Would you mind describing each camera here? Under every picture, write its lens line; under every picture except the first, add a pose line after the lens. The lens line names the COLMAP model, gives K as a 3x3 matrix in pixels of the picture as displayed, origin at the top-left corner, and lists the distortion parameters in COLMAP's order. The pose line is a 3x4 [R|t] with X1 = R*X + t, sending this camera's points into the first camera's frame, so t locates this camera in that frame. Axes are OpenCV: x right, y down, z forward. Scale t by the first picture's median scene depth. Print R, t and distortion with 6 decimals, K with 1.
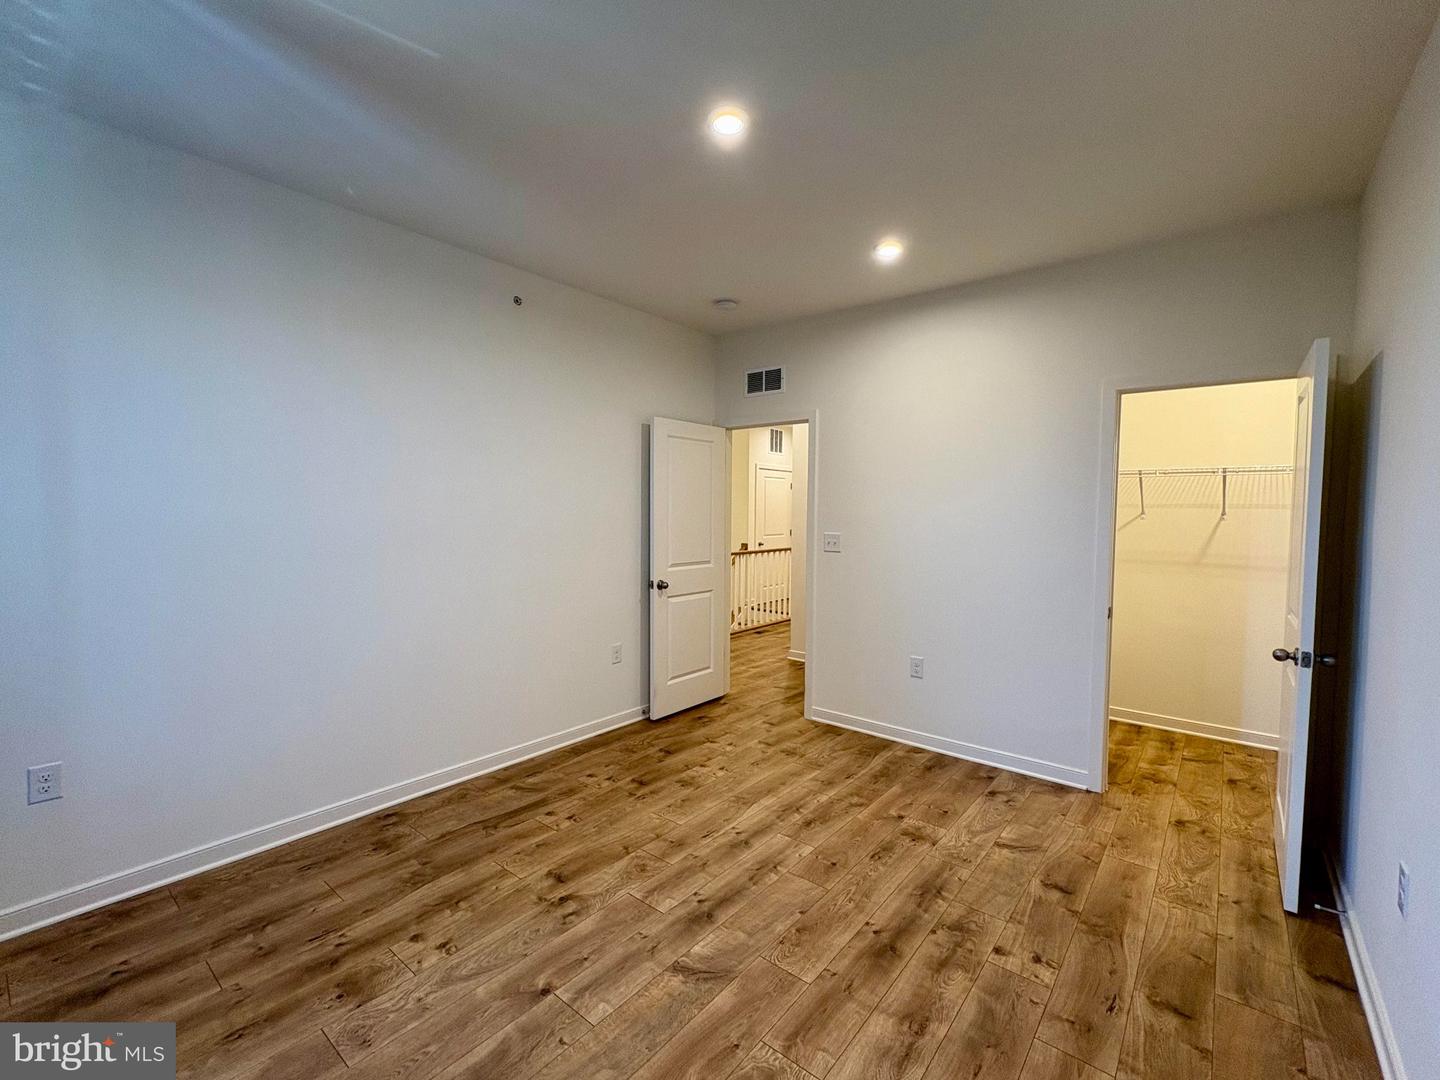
lens RADIAL K [[623.4, 0, 719.4], [0, 623.4, 535.7], [0, 0, 1]] dist [0.000559, 0.000189]
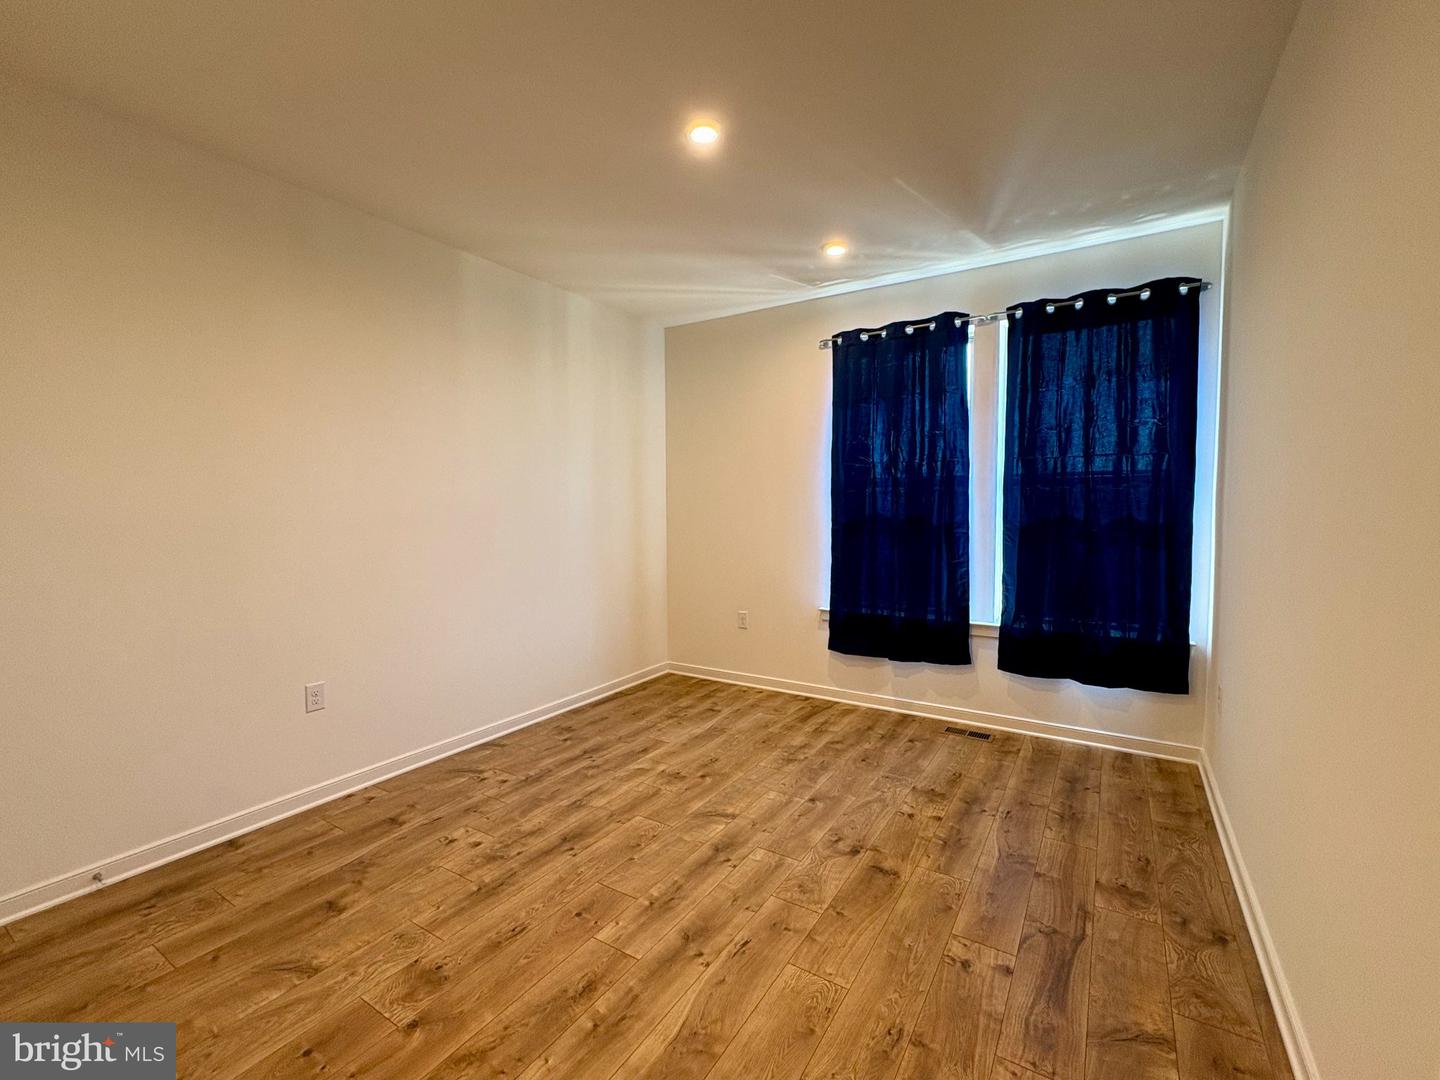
lens RADIAL K [[623.4, 0, 719.4], [0, 623.4, 535.7], [0, 0, 1]] dist [0.000559, 0.000189]
pose [[-0.992571, 0.000966, -0.121661, 0.111773], [-0.010247, 0.995752, 0.091508, -0.049993], [0.121233, 0.092074, -0.988345, 2.000213]]
